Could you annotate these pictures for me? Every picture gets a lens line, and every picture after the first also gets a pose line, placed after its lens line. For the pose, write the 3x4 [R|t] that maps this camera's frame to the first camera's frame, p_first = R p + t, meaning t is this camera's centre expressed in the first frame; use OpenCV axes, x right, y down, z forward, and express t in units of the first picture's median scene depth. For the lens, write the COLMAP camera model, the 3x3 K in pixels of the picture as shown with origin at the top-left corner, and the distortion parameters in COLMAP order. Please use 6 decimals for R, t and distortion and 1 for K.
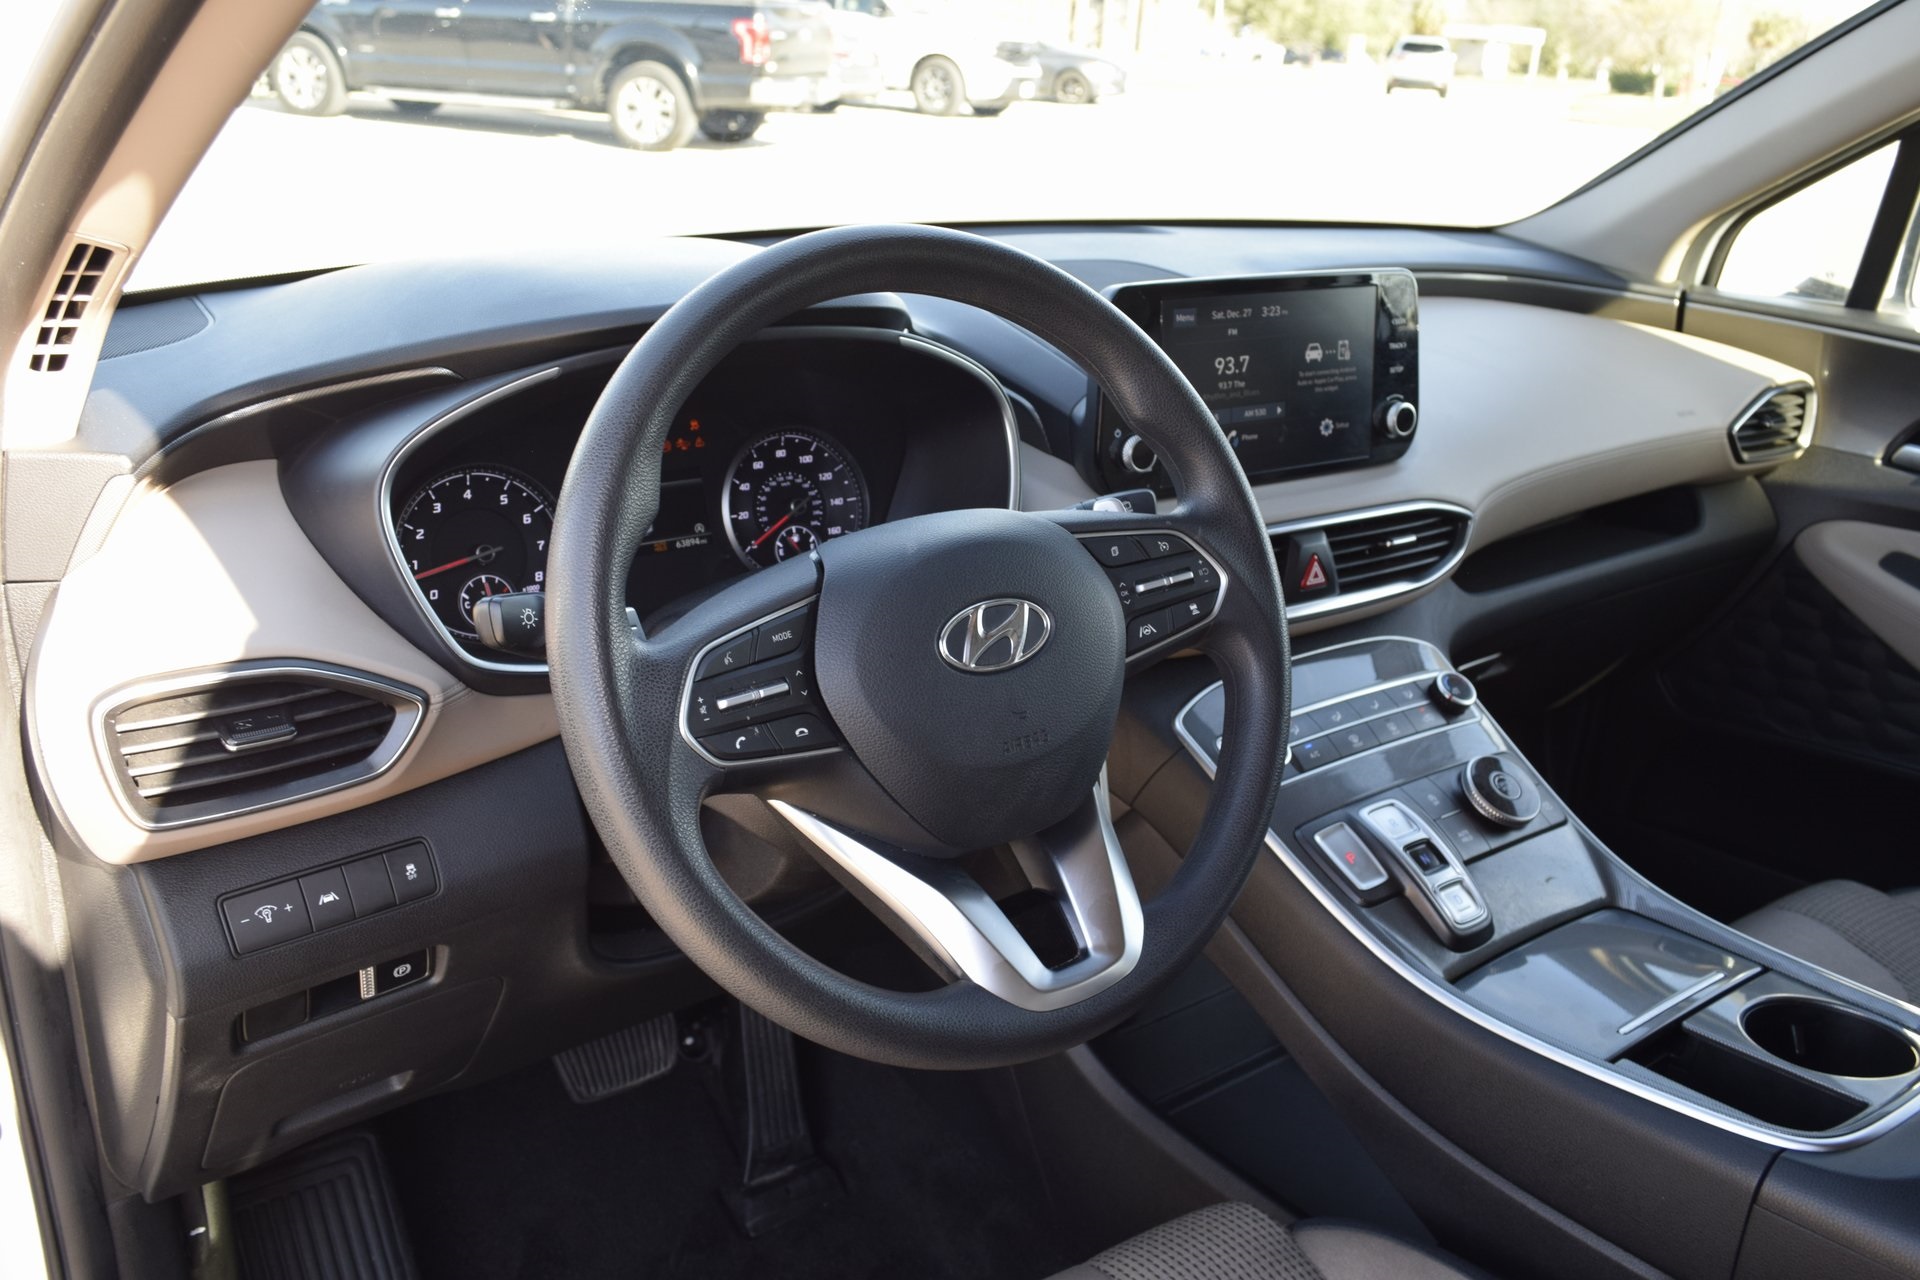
lens RADIAL K [[1582.6, 0, 960.0], [0, 1582.6, 640.0], [0, 0, 1]] dist [-0.006702, -0.005308]
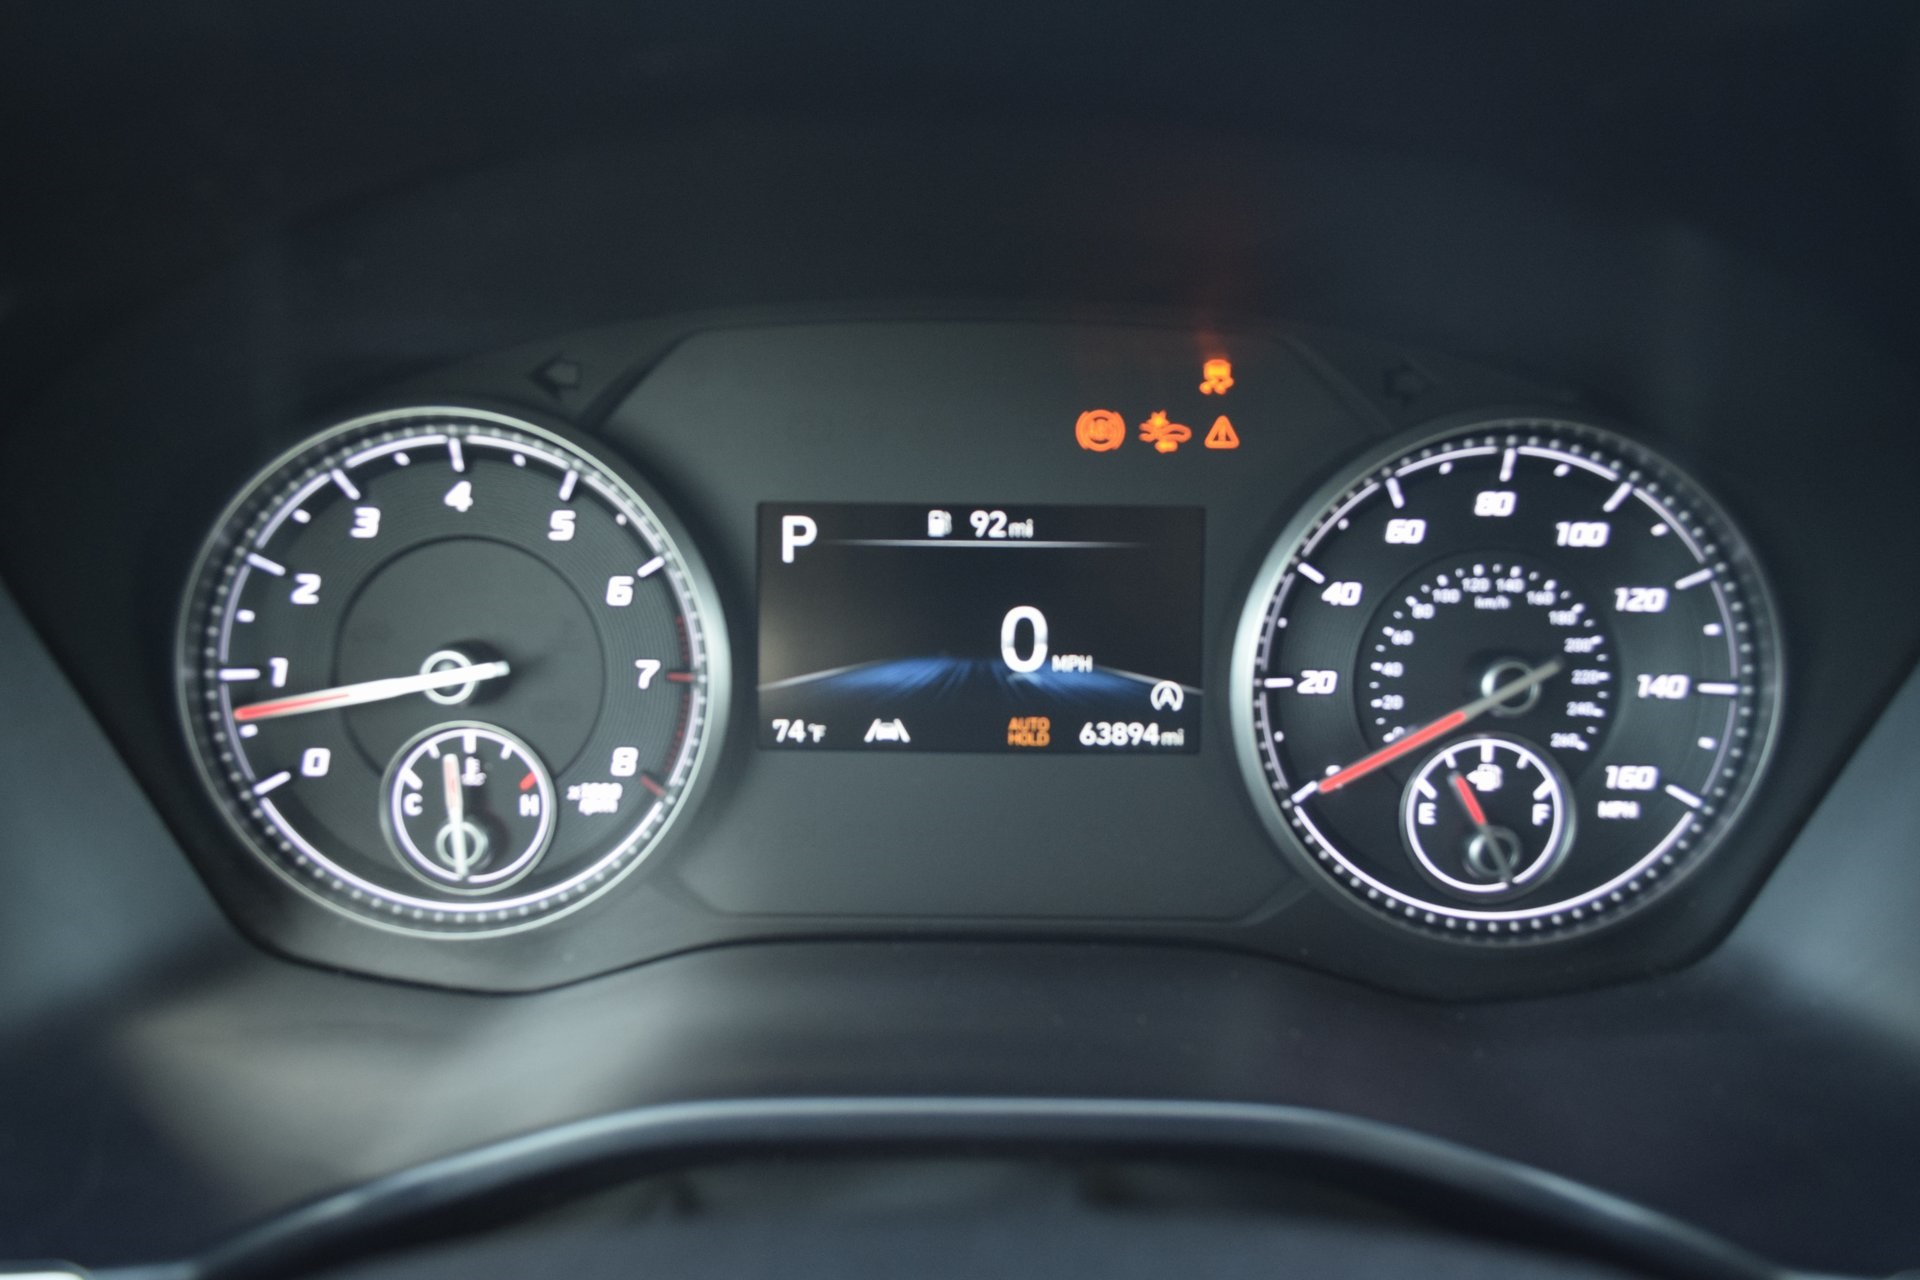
lens RADIAL K [[1450.1, 0, 960.0], [0, 1450.1, 640.0], [0, 0, 1]] dist [-0.019381, 0.000633]
pose [[0.811559, 0.214809, -0.543349, -0.039324], [-0.186932, 0.976543, 0.106863, -0.102703], [0.553559, 0.014844, 0.832678, 0.709095]]
